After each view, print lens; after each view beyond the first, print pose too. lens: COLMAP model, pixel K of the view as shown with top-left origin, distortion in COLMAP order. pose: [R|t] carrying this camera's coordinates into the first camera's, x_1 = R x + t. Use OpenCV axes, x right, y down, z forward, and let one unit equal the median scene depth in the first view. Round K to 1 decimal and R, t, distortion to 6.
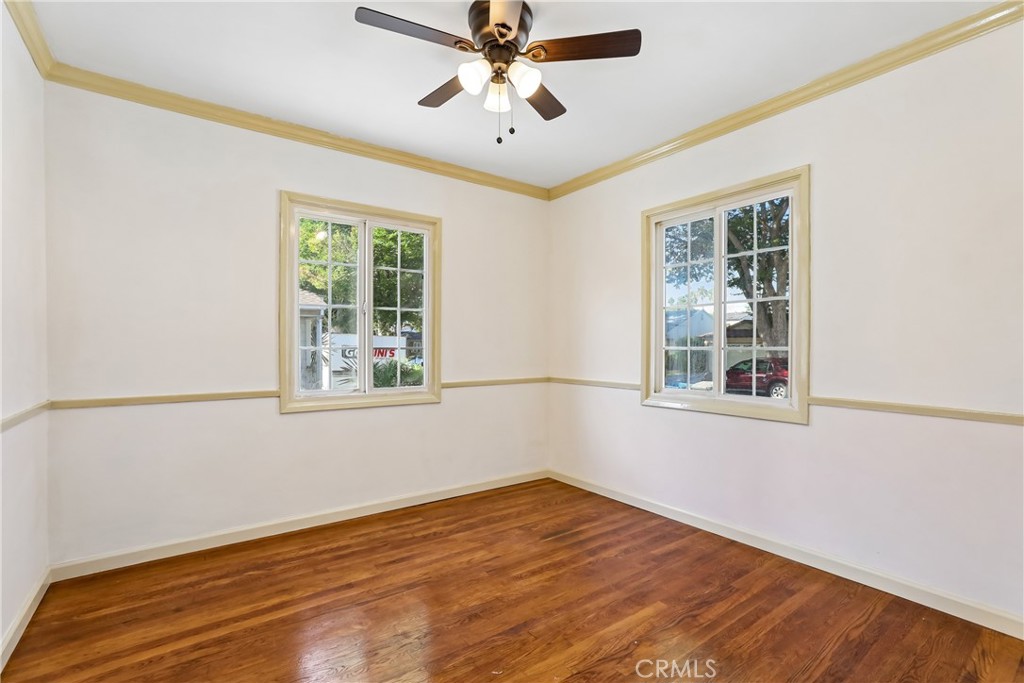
lens RADIAL K [[467.6, 0, 514.7], [0, 467.6, 352.2], [0, 0, 1]] dist [-0.027675, 0.011400]
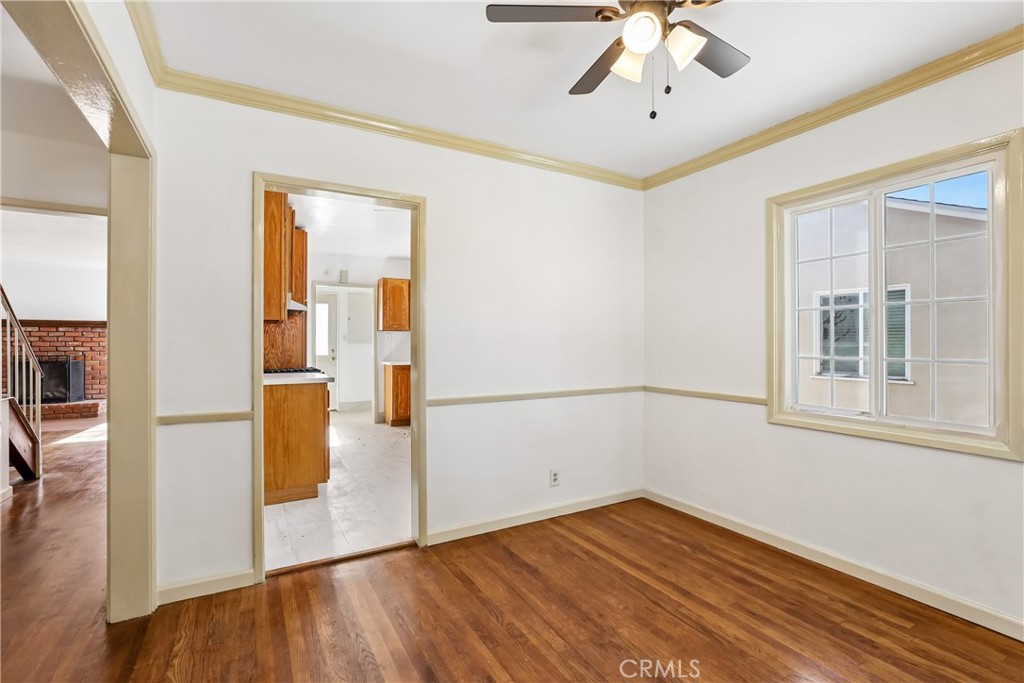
lens RADIAL K [[467.6, 0, 518.2], [0, 467.6, 339.4], [0, 0, 1]] dist [-0.027675, 0.011400]
pose [[-0.101789, -0.009384, -0.994762, 0.655629], [-0.011808, 0.999896, -0.008224, -0.037858], [0.994736, 0.010909, -0.101889, 0.688754]]
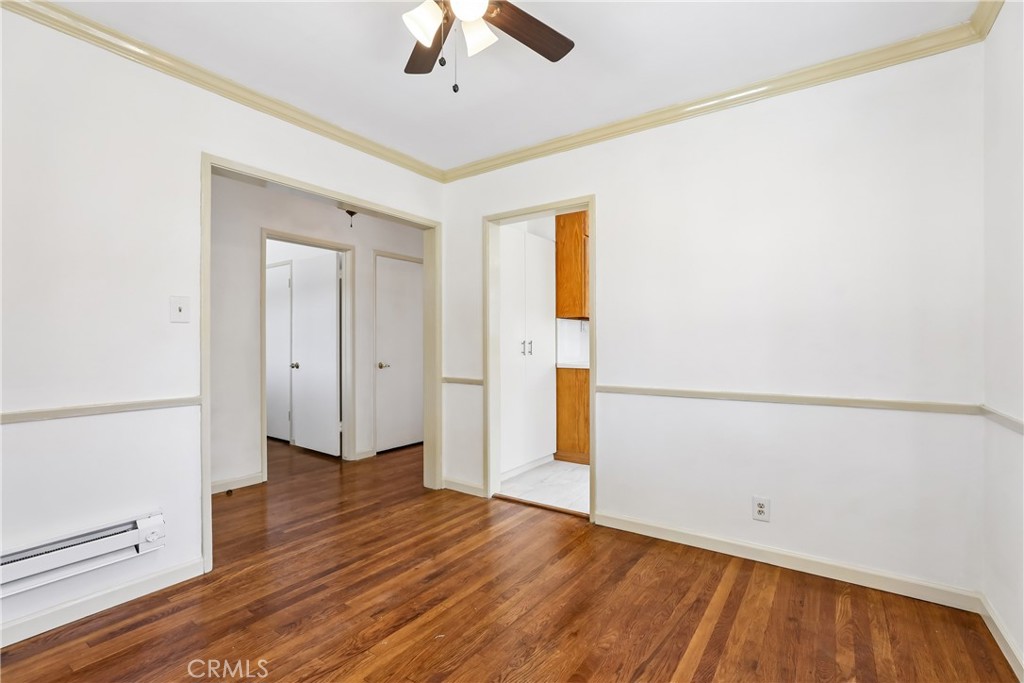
lens RADIAL K [[467.6, 0, 518.3], [0, 467.6, 340.2], [0, 0, 1]] dist [-0.027675, 0.011400]
pose [[-0.943239, -0.002501, -0.332106, 0.107318], [-0.004498, 0.999976, 0.005245, -0.018606], [0.332085, 0.006441, -0.943227, 1.458073]]
